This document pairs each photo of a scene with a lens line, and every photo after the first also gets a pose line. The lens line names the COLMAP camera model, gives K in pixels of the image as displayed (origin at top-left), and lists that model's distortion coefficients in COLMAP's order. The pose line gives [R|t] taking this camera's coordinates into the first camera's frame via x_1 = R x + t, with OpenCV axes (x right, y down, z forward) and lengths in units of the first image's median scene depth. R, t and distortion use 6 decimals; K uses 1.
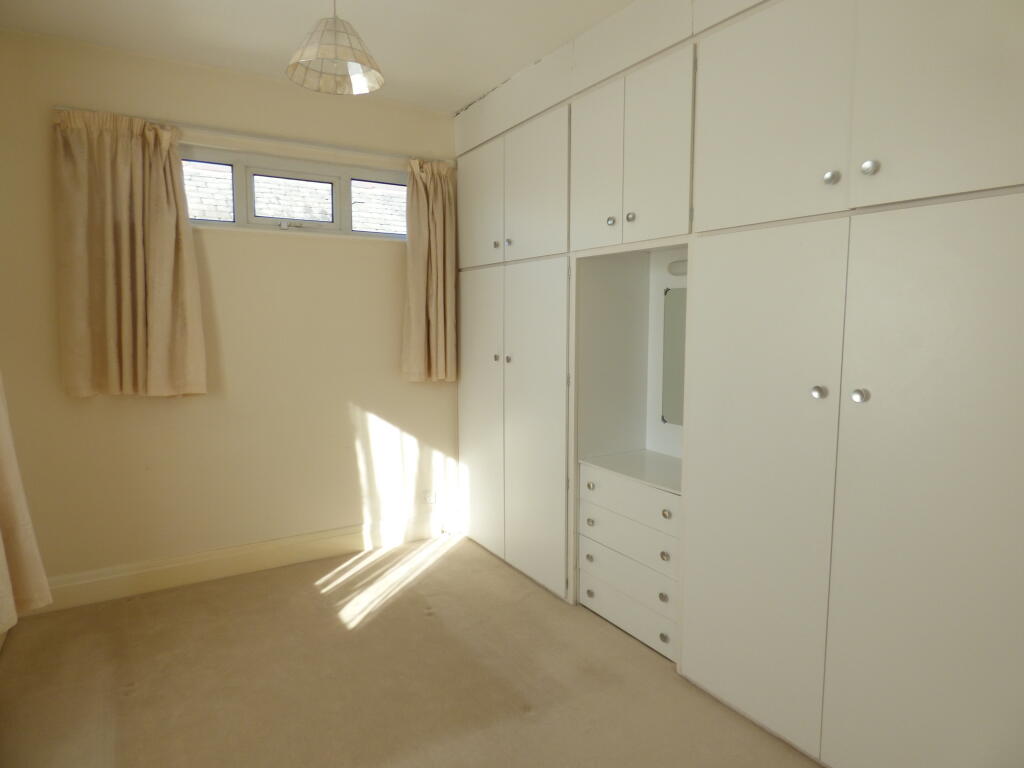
lens RADIAL K [[623.9, 0, 511.3], [0, 623.9, 381.6], [0, 0, 1]] dist [-0.001564, 0.001033]
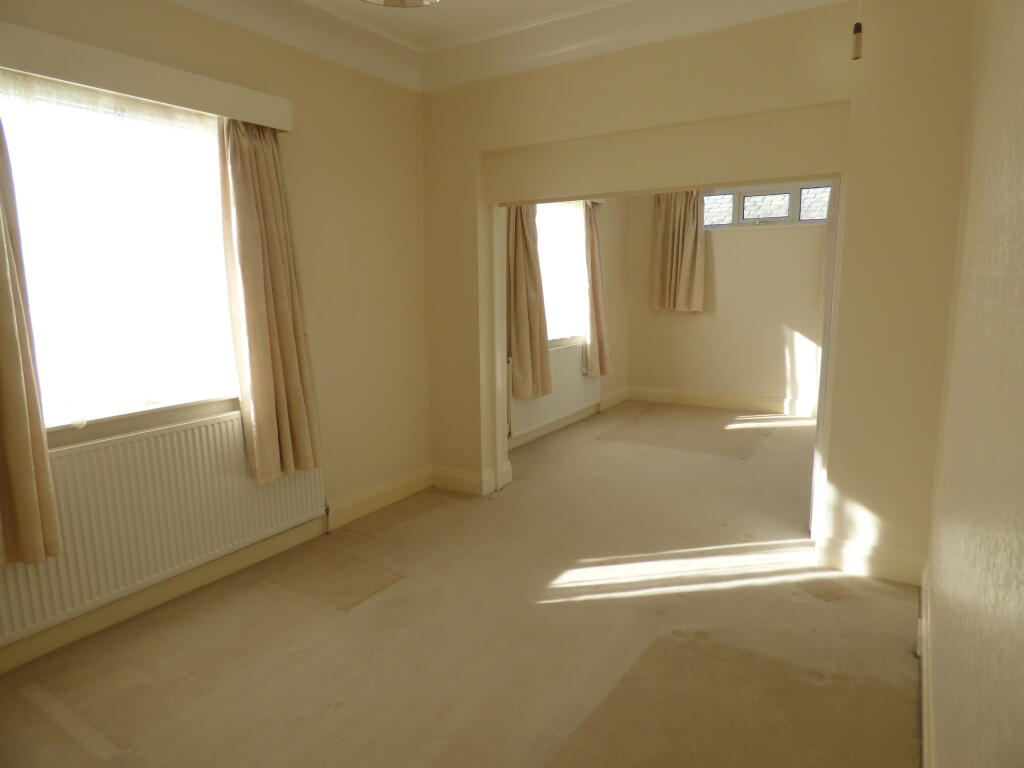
lens RADIAL K [[623.9, 0, 512.6], [0, 623.9, 386.8], [0, 0, 1]] dist [-0.001564, 0.001033]
pose [[0.451919, 0.146084, -0.880016, 0.923680], [-0.078674, 0.989183, 0.123805, 0.049699], [0.888583, 0.013284, 0.458523, -0.427994]]
